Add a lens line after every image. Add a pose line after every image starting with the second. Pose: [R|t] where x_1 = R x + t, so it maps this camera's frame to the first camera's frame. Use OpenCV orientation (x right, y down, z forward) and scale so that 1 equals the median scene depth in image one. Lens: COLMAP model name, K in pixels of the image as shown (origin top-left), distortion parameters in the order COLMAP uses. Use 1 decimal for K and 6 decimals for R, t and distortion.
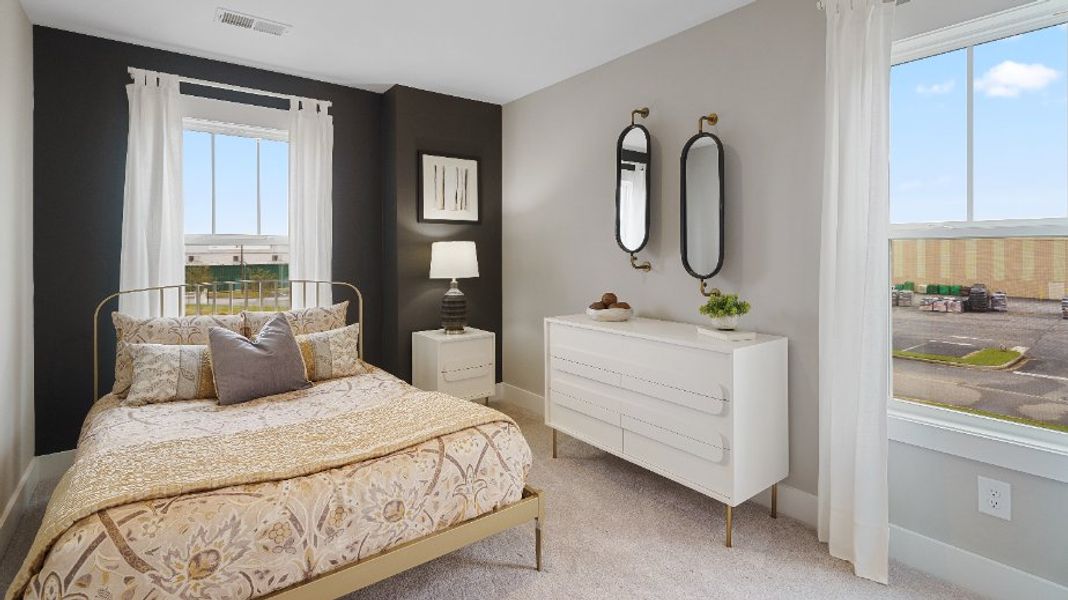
lens RADIAL K [[489.2, 0, 536.8], [0, 489.2, 306.0], [0, 0, 1]] dist [-0.002156, 0.000418]
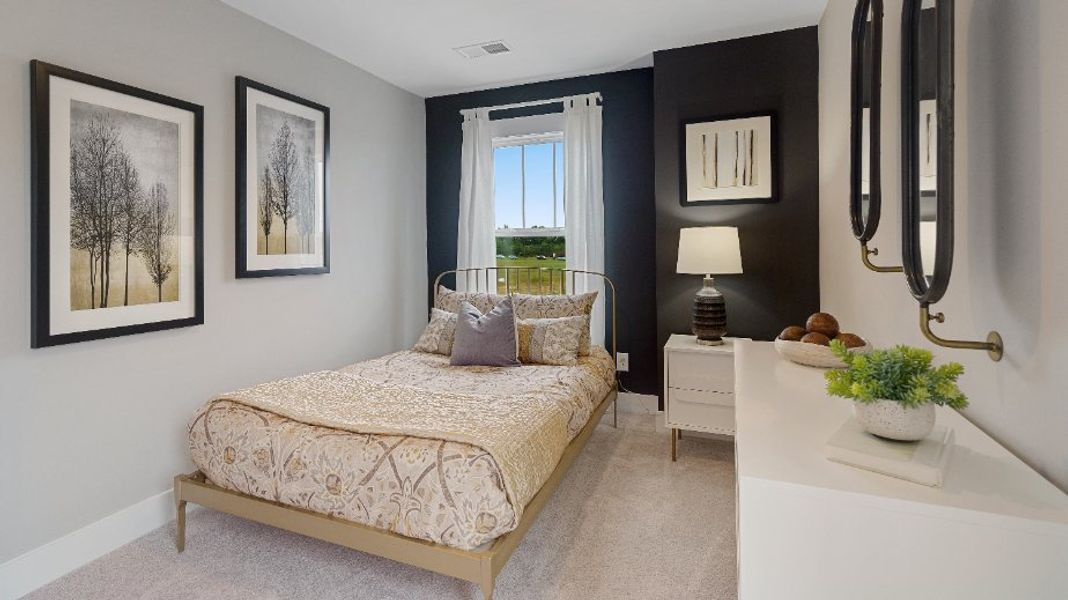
lens RADIAL K [[489.2, 0, 536.4], [0, 489.2, 292.3], [0, 0, 1]] dist [-0.002156, 0.000418]
pose [[0.515176, 0.079675, -0.853373, 0.460110], [-0.084354, 0.995549, 0.042025, -0.046862], [0.852923, 0.050335, 0.519604, 0.448635]]
